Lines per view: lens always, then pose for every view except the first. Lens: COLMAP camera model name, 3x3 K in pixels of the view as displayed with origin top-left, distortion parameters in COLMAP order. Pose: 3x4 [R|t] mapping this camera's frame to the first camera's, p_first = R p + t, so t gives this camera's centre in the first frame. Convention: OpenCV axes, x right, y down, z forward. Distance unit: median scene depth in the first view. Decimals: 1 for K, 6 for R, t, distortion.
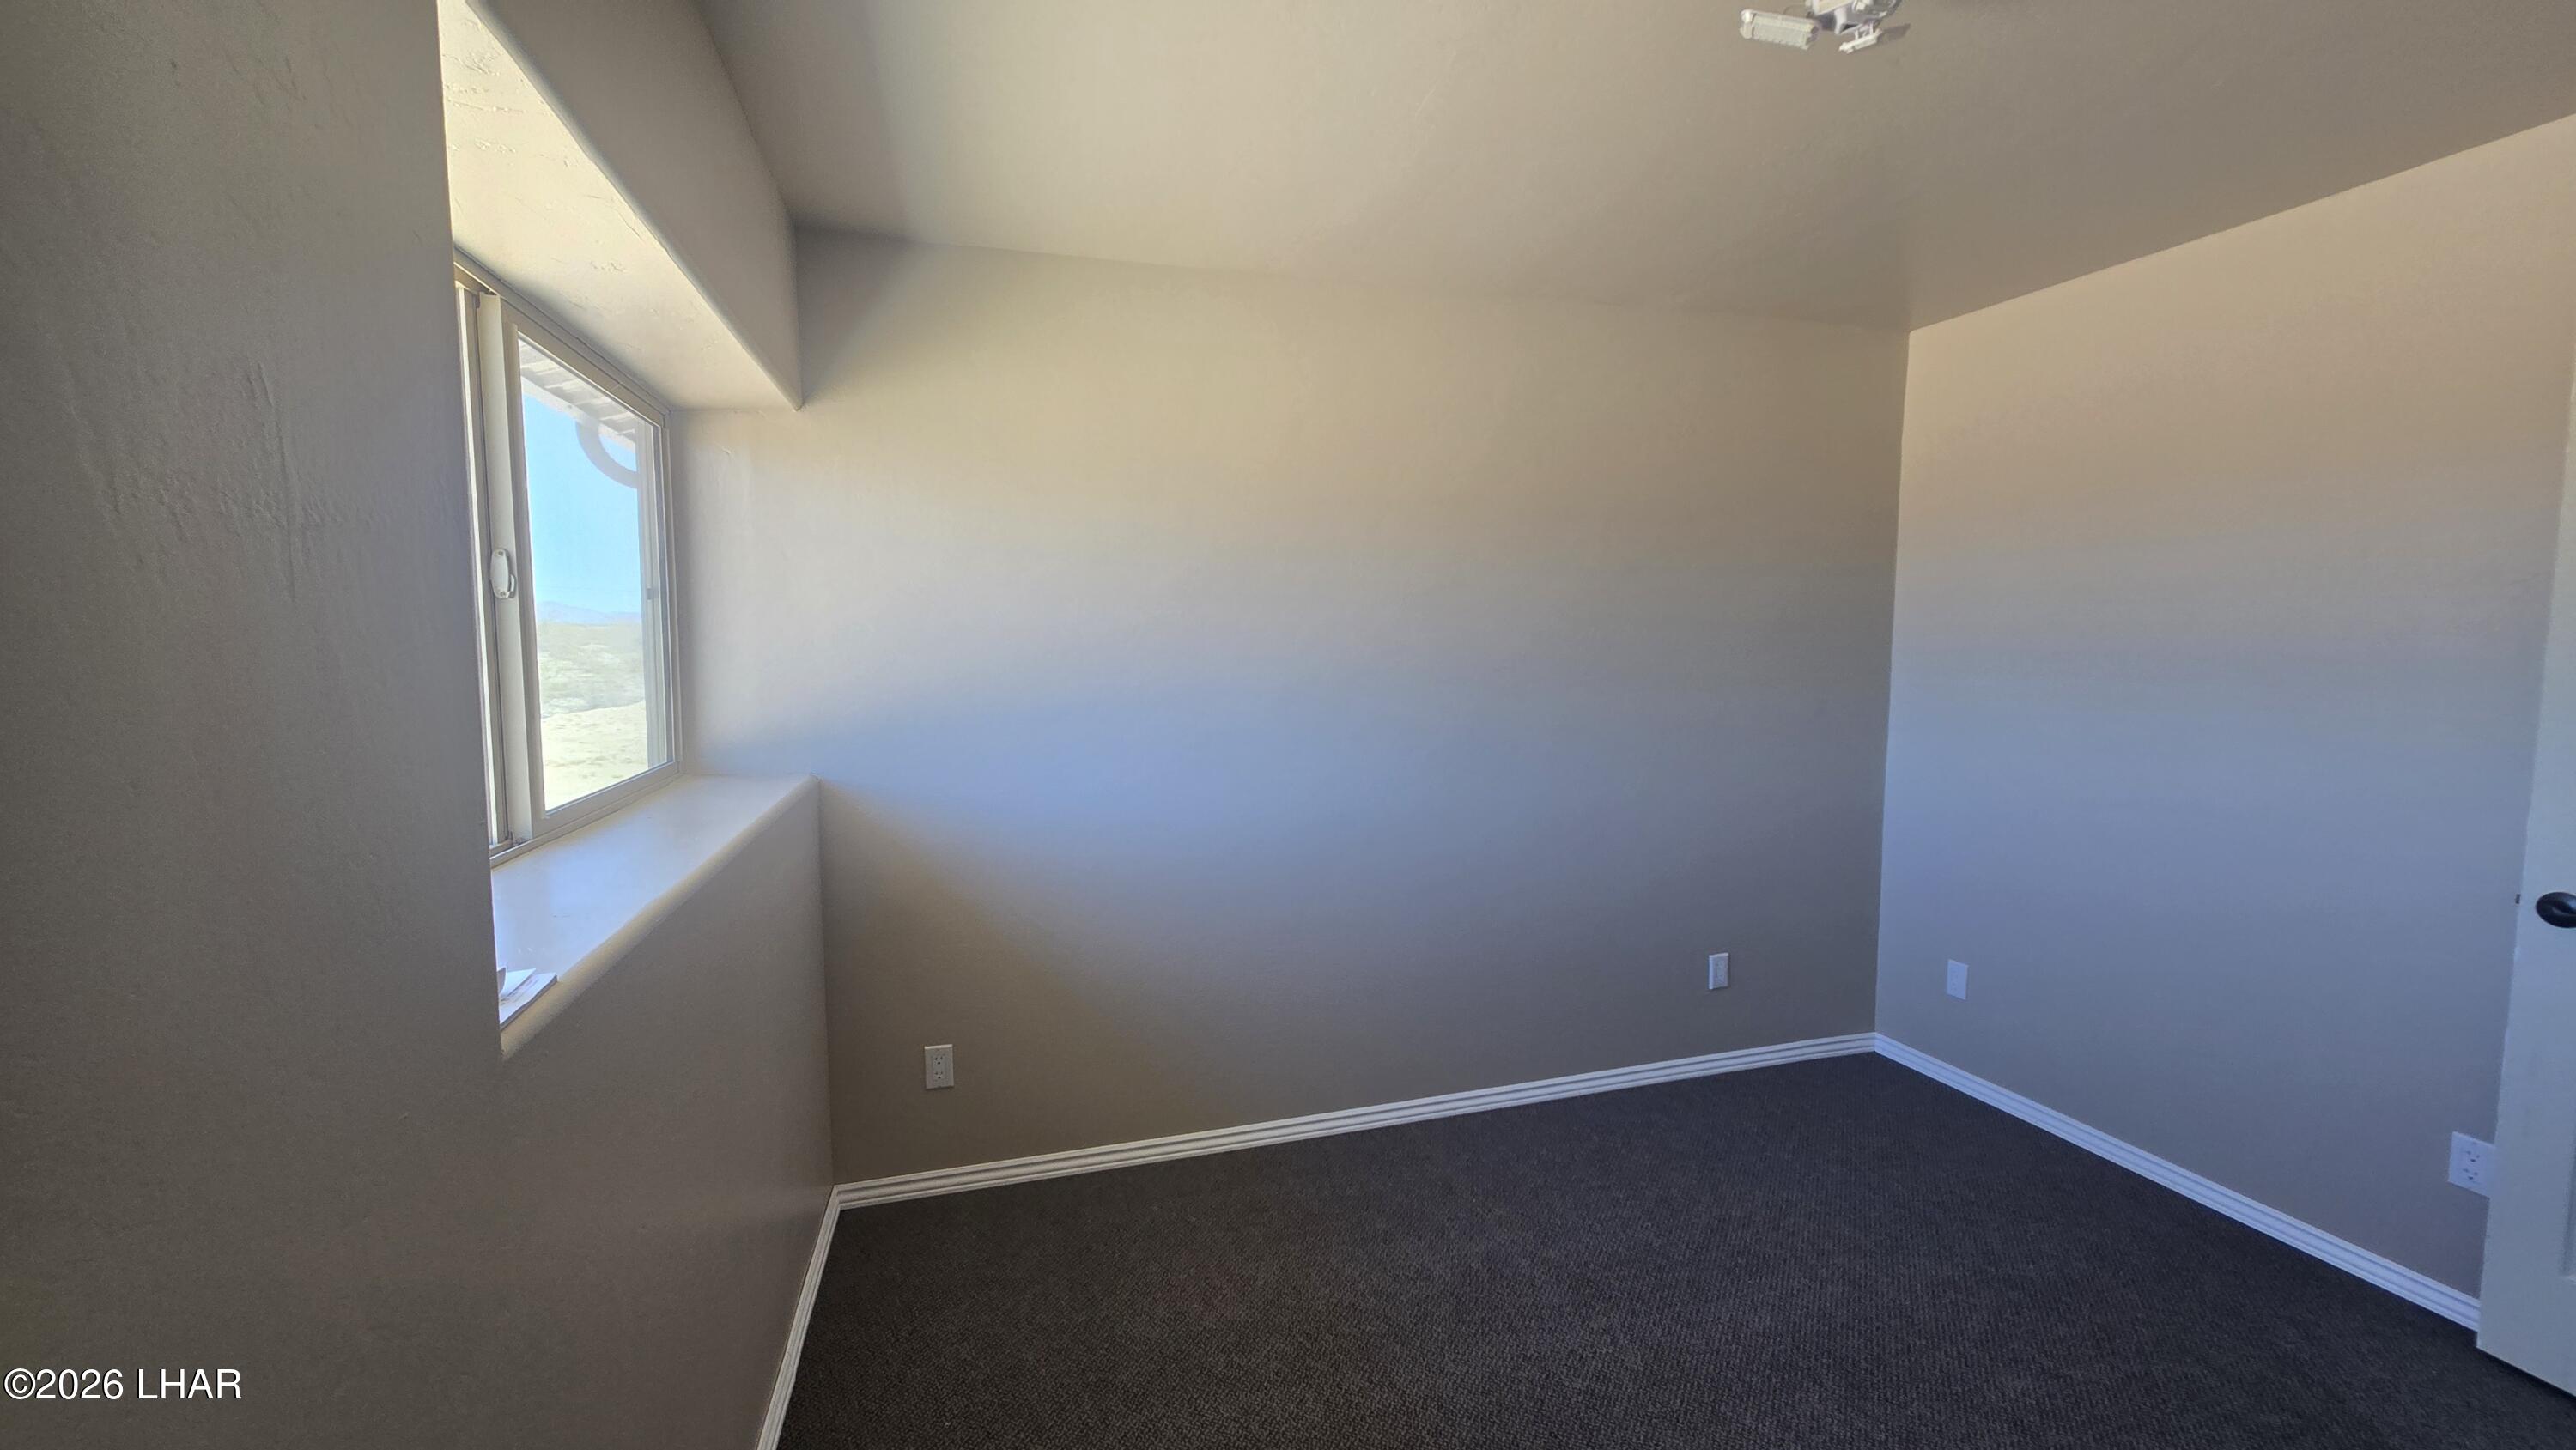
lens RADIAL K [[1054.6, 0, 1289.7], [0, 1054.6, 722.0], [0, 0, 1]] dist [-0.002367, -0.000356]
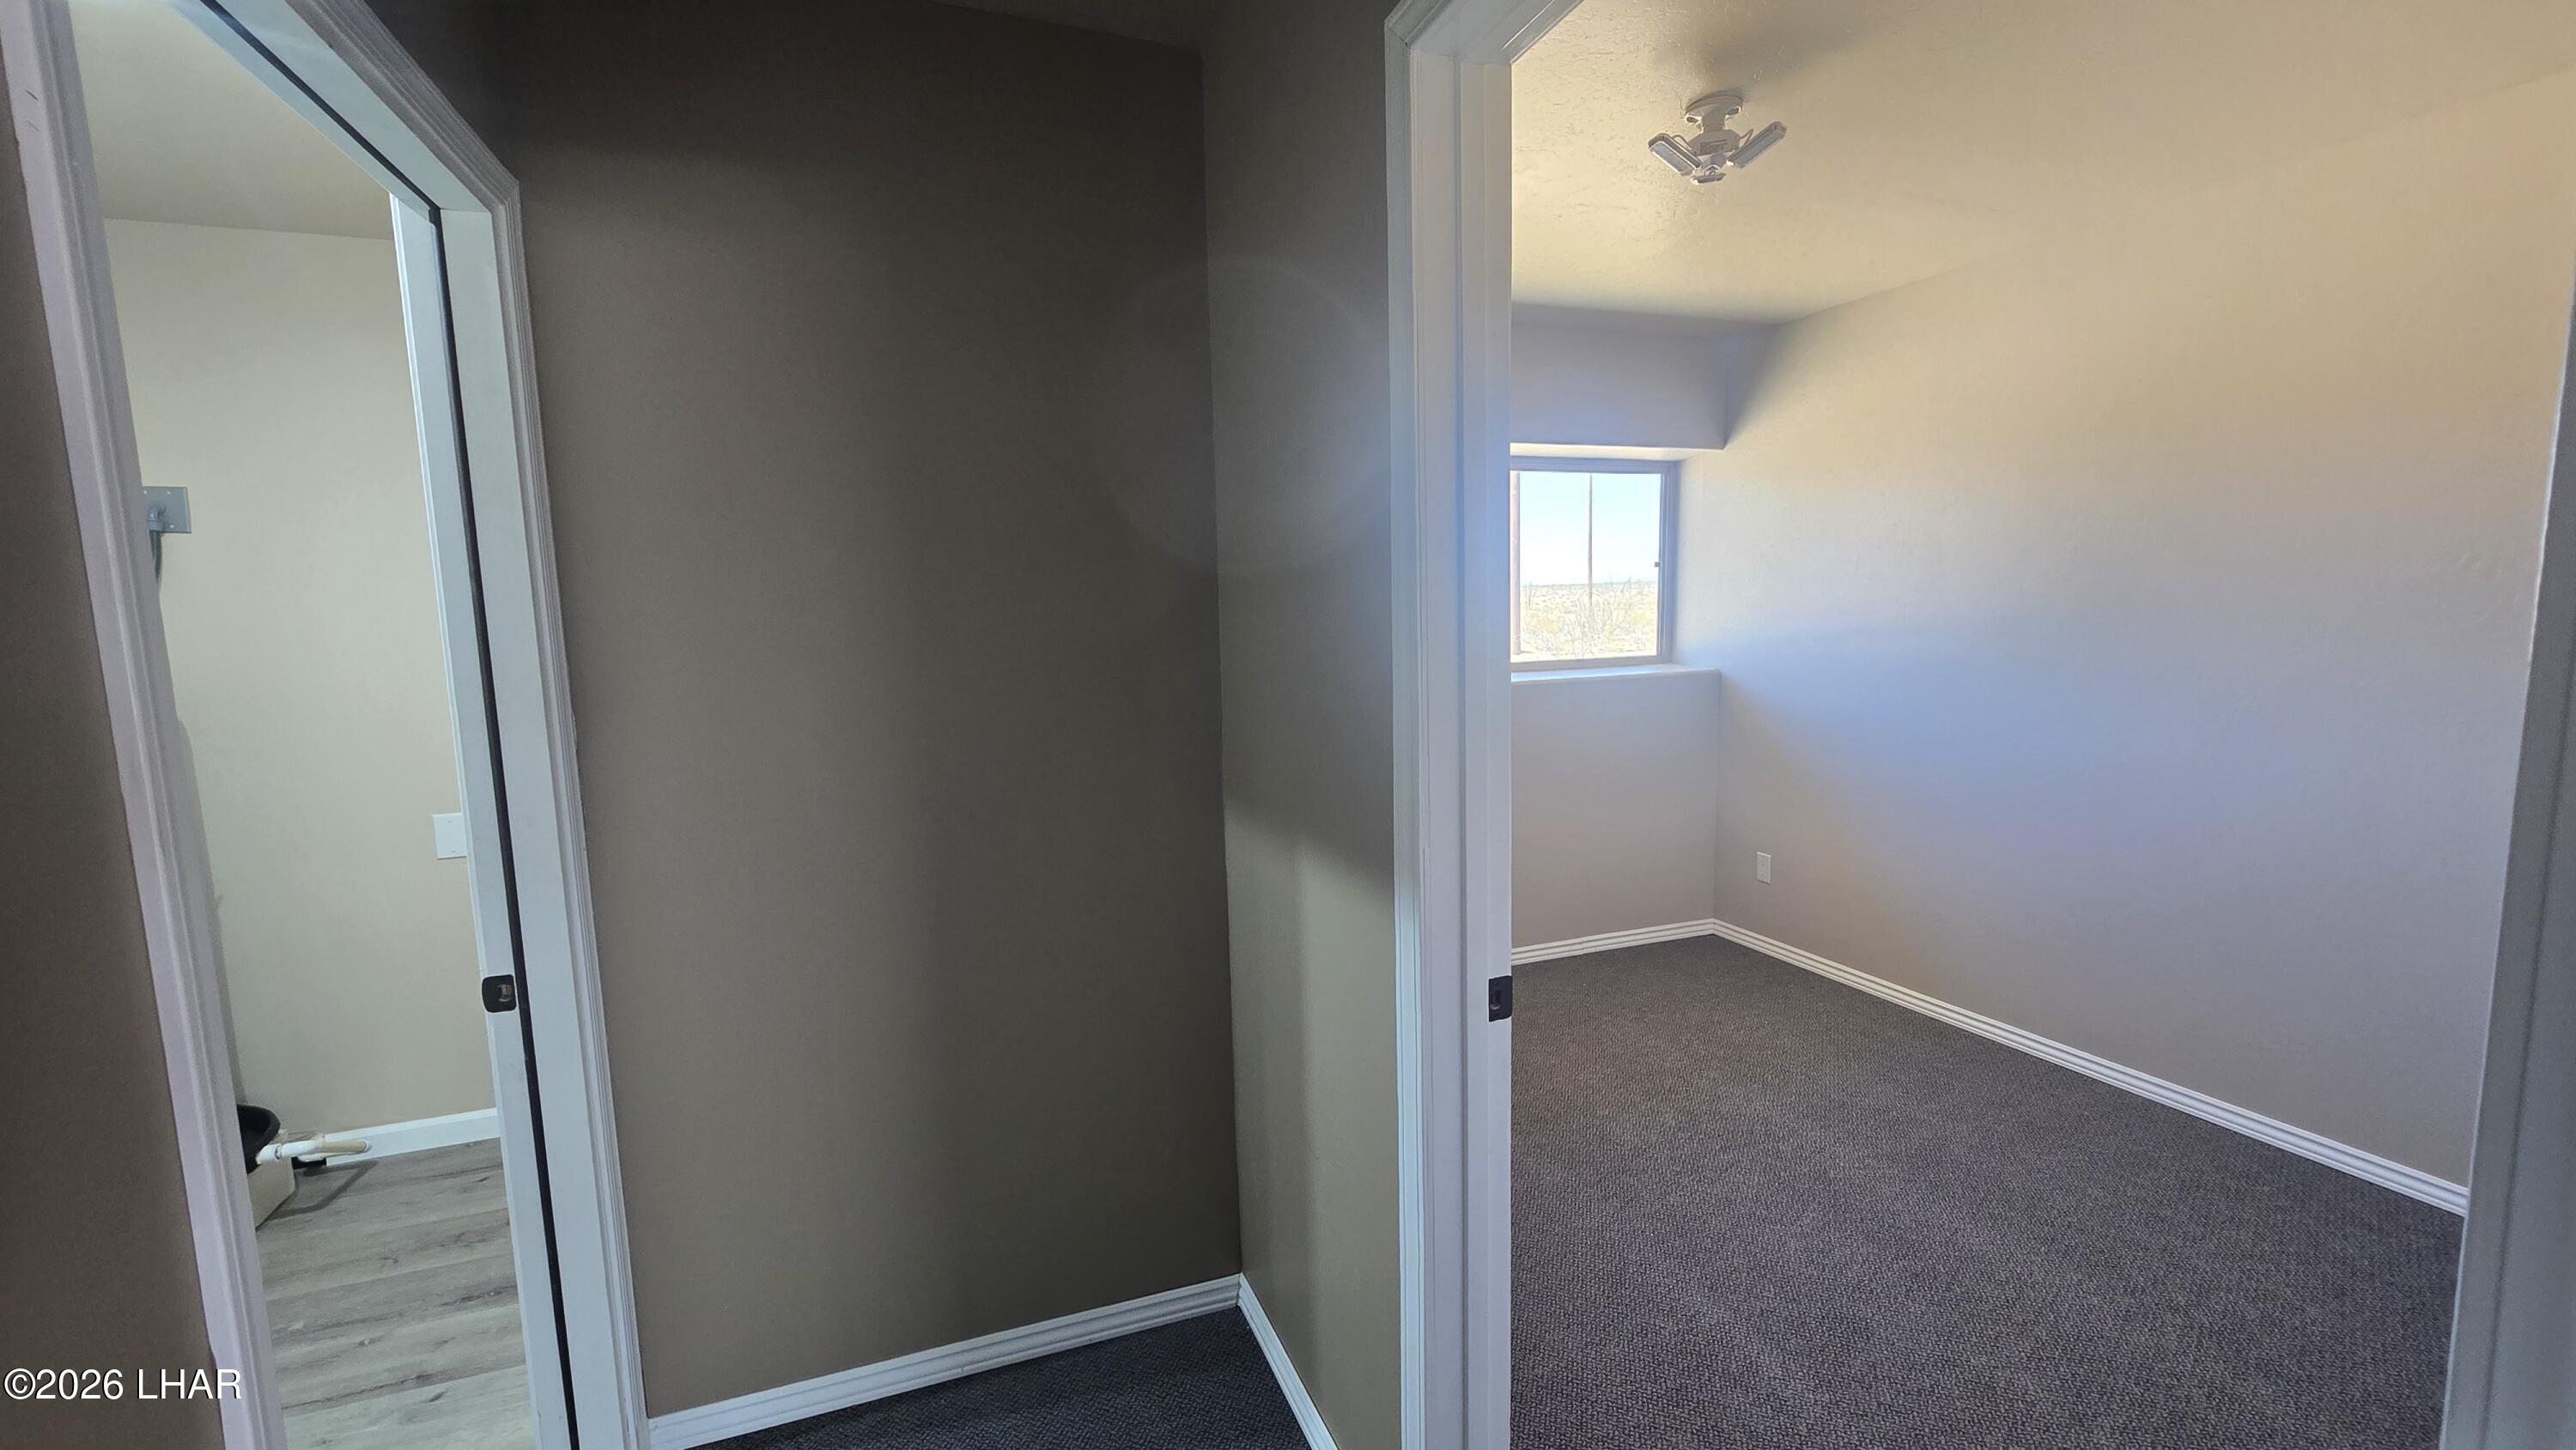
lens RADIAL K [[1054.6, 0, 1289.7], [0, 1054.6, 722.0], [0, 0, 1]] dist [-0.002367, -0.000356]
pose [[0.088518, 0.121719, -0.988610, 1.194152], [-0.072519, 0.990659, 0.115478, -0.005350], [0.993431, 0.061471, 0.096519, 0.183850]]
